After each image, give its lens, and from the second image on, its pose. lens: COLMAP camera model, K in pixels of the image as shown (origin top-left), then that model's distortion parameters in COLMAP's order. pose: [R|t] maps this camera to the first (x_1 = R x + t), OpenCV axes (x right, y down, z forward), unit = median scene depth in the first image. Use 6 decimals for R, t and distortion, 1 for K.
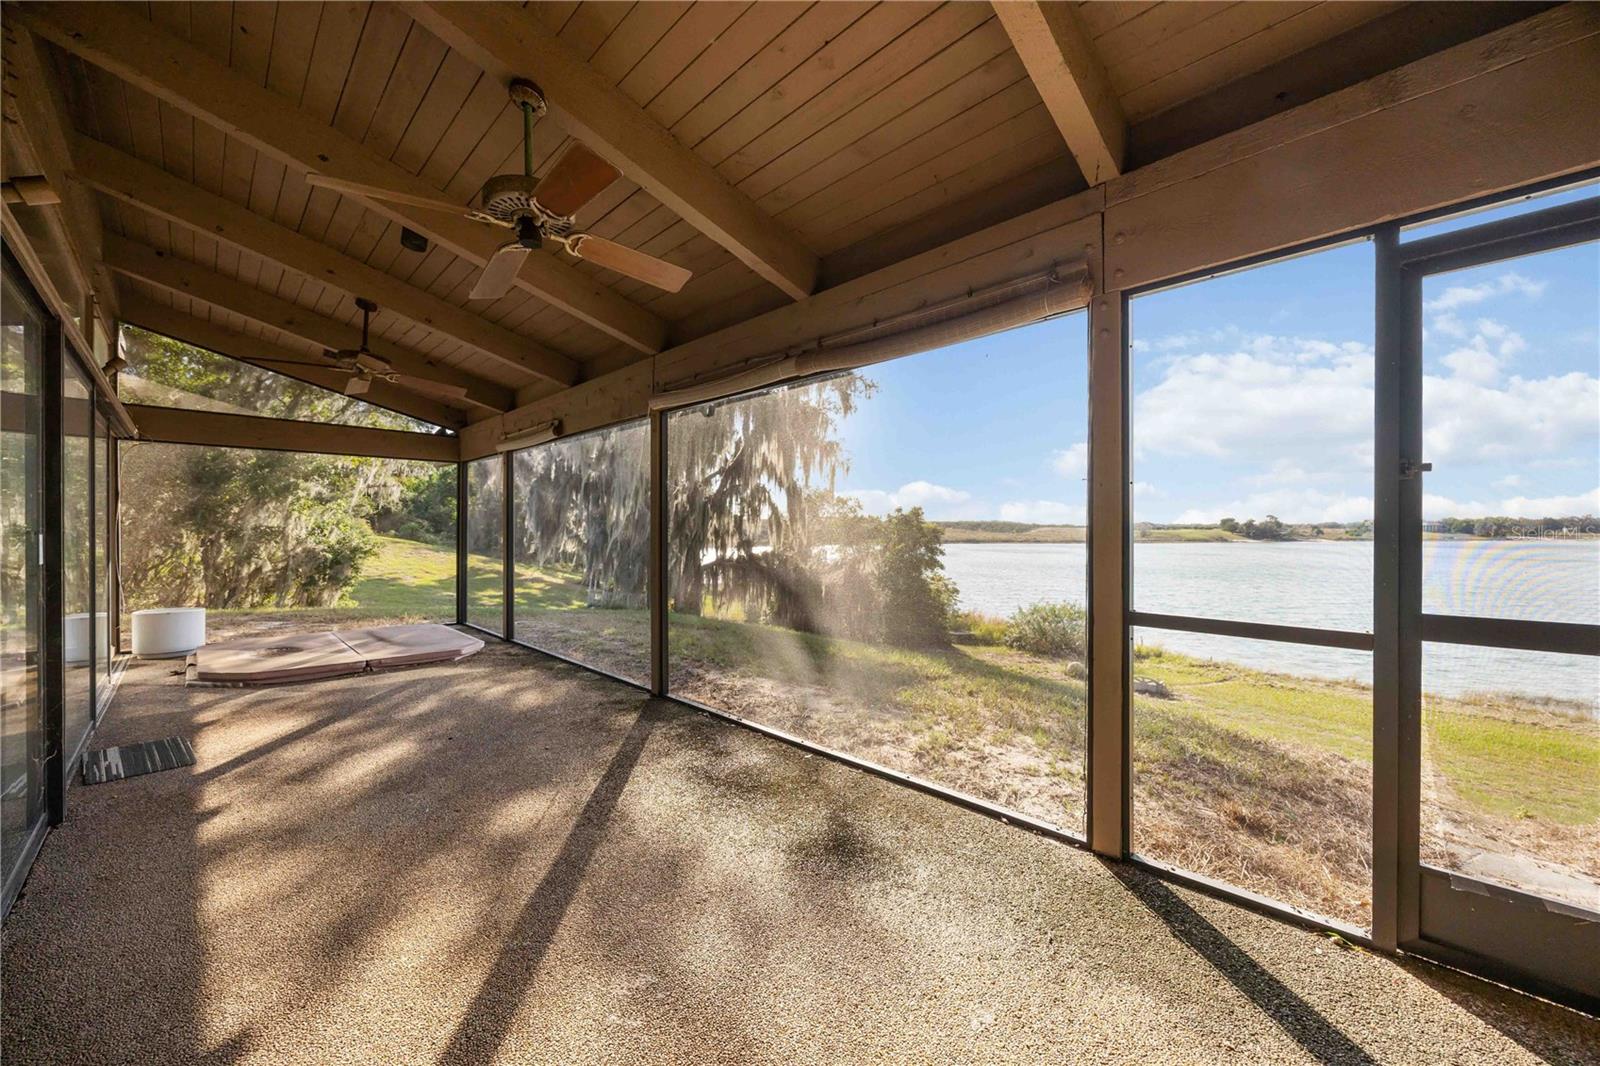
lens RADIAL K [[606.4, 0, 799.6], [0, 606.4, 534.6], [0, 0, 1]] dist [-0.001803, -0.000389]
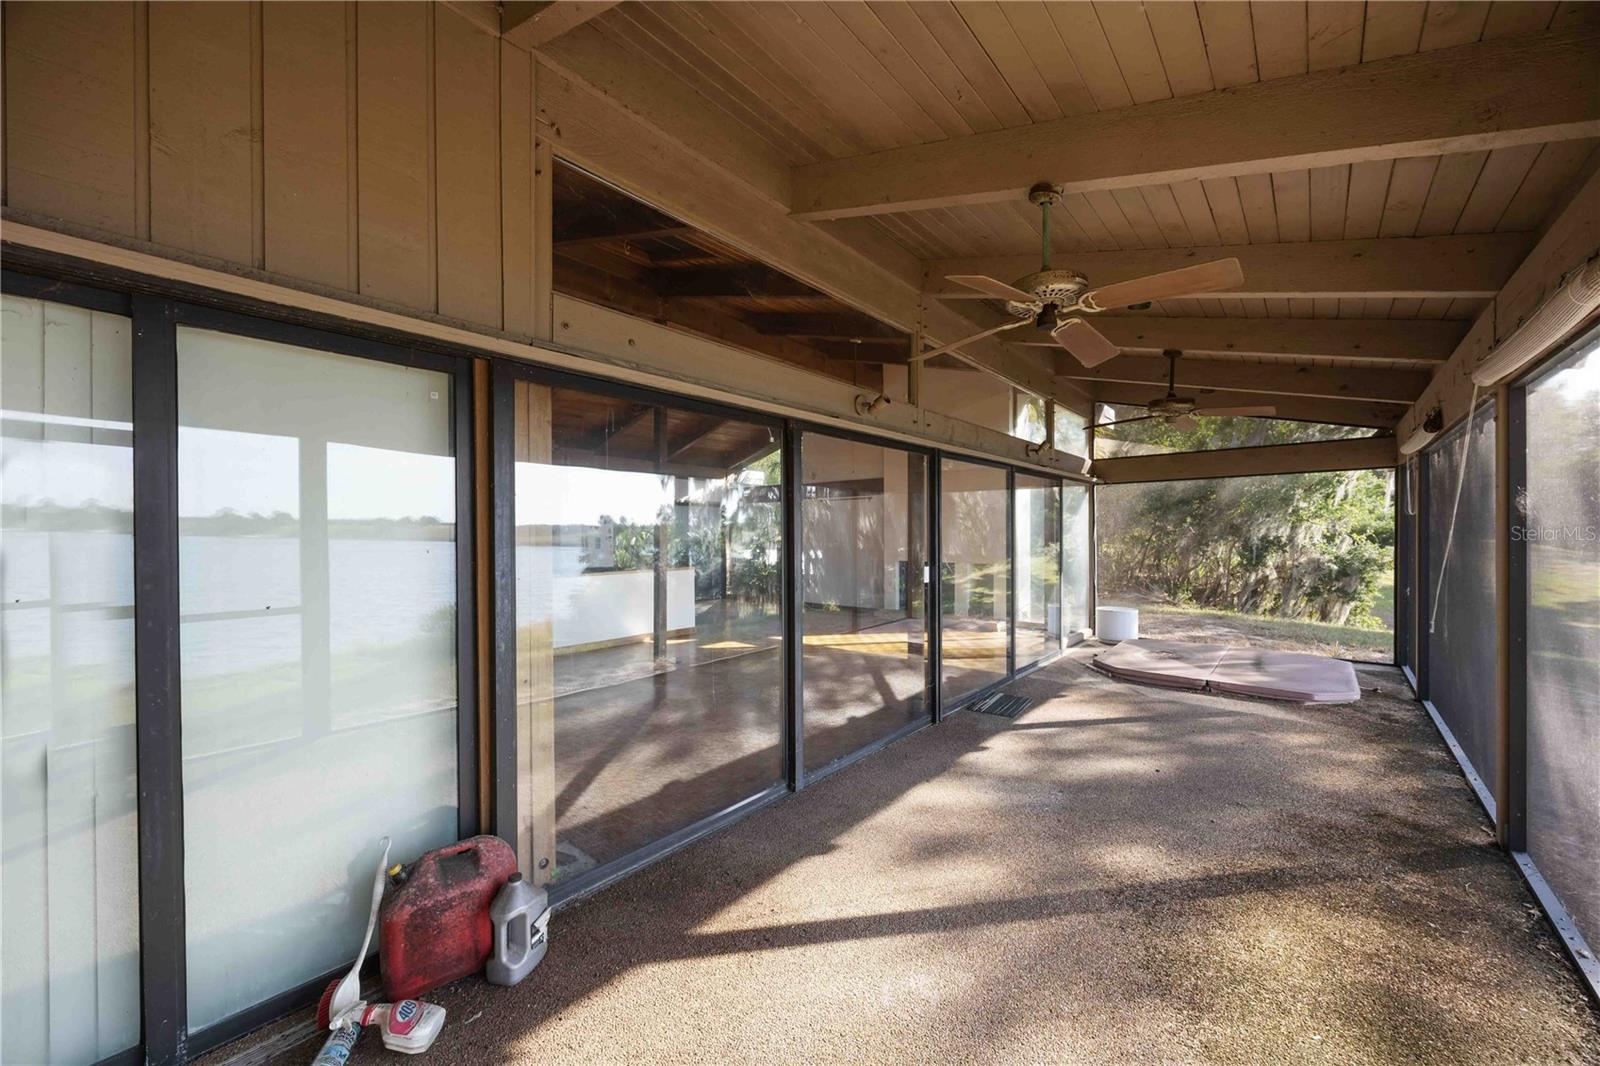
lens RADIAL K [[606.4, 0, 798.4], [0, 606.4, 535.7], [0, 0, 1]] dist [-0.001803, -0.000389]
pose [[0.058520, 0.003852, -0.998279, 0.204963], [0.006565, 0.999969, 0.004243, -0.037920], [0.998265, -0.006802, 0.058493, 0.148053]]
